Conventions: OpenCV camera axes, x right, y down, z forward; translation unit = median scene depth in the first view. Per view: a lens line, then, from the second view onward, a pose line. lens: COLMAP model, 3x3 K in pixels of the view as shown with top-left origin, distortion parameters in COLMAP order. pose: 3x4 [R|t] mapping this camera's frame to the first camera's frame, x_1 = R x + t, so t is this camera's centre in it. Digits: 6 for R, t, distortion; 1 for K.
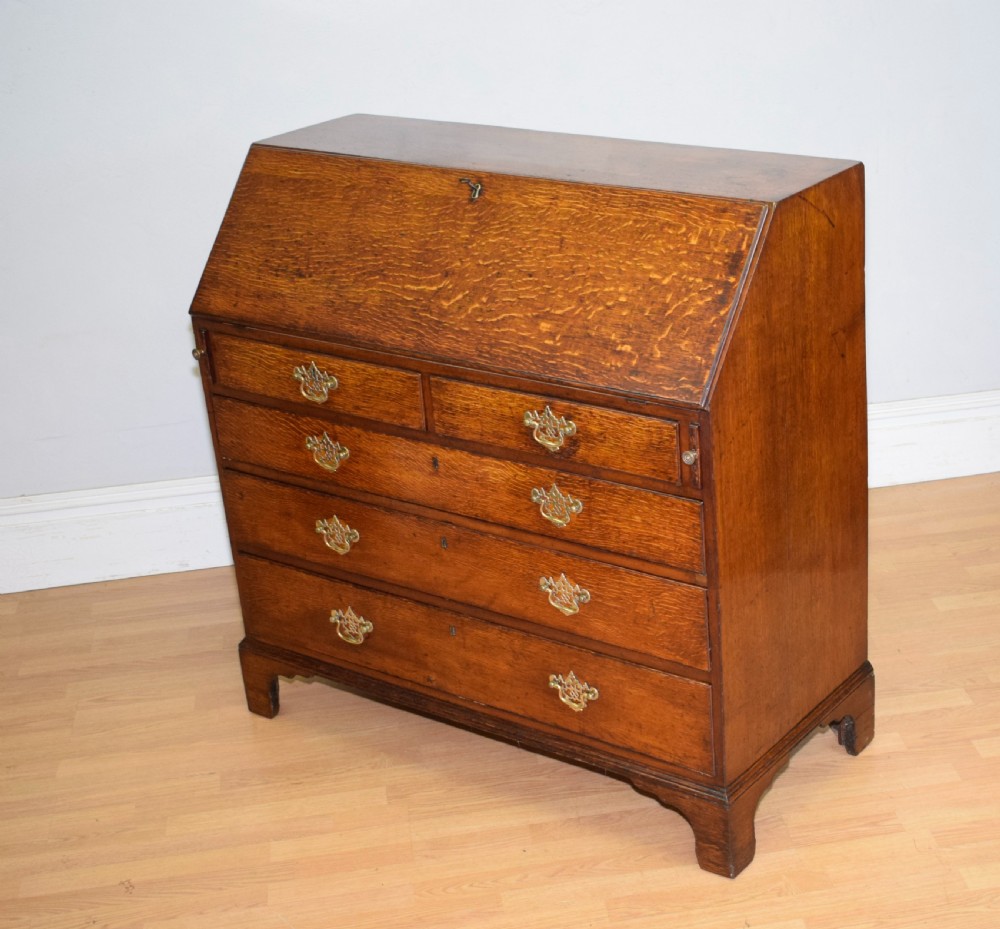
lens RADIAL K [[1734.4, 0, 673.4], [0, 1734.4, 512.3], [0, 0, 1]] dist [-0.009516, -0.078266]
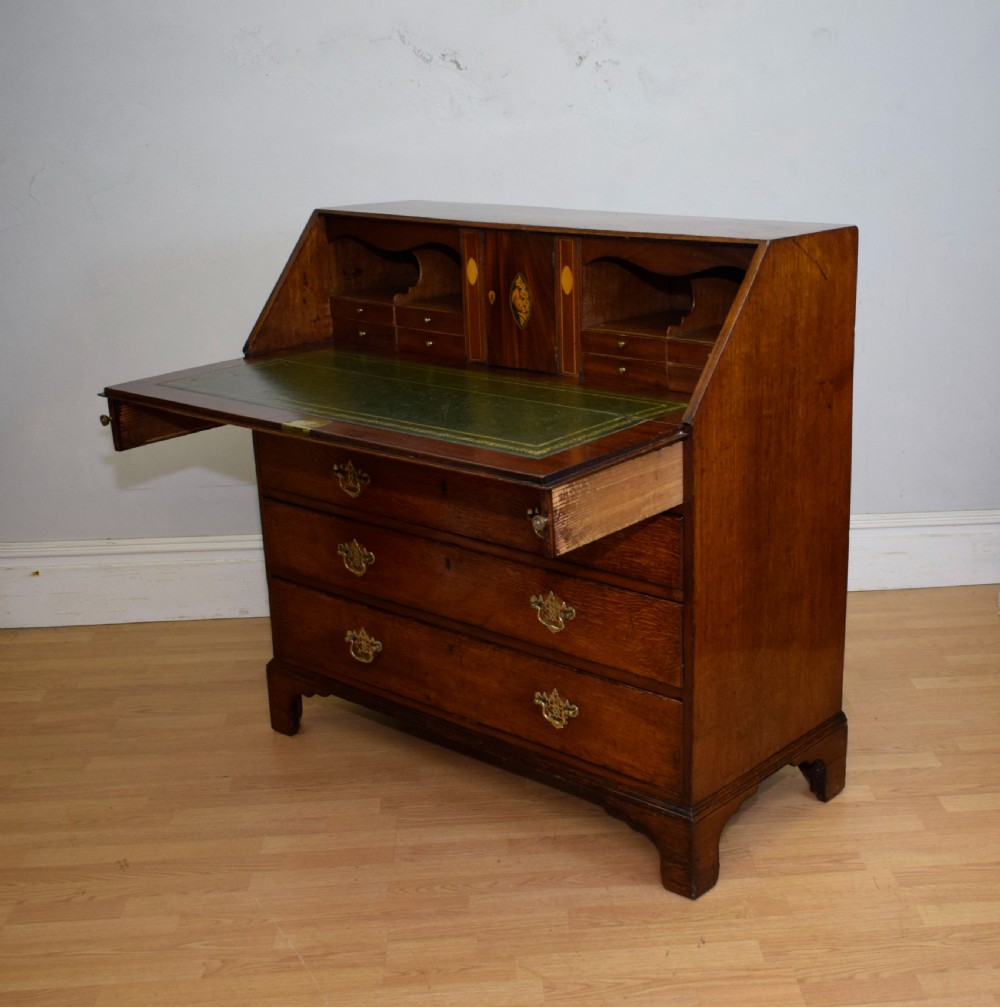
lens RADIAL K [[1404.3, 0, 651.3], [0, 1404.3, 535.9], [0, 0, 1]] dist [-0.013066, -0.025847]
pose [[0.996407, 0.062319, -0.057362, 0.043124], [-0.068341, 0.991598, -0.109827, 0.090599], [0.050036, 0.113352, 0.992294, 0.148485]]
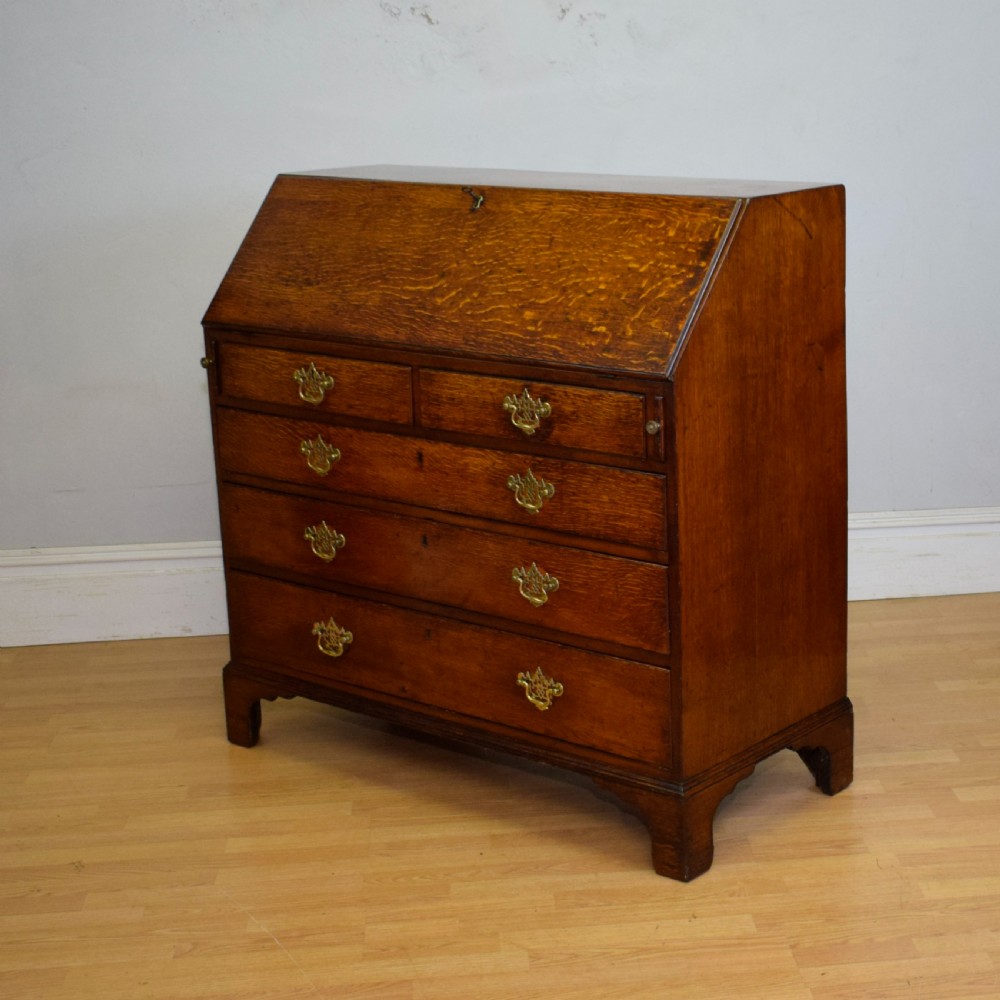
lens RADIAL K [[1873.8, 0, 740.9], [0, 1873.8, 477.6], [0, 0, 1]] dist [-0.027258, 0.005405]
pose [[0.998697, 0.043202, -0.027151, 0.083543], [-0.047467, 0.981837, -0.183691, 0.179805], [0.018722, 0.184741, 0.982609, -0.082441]]
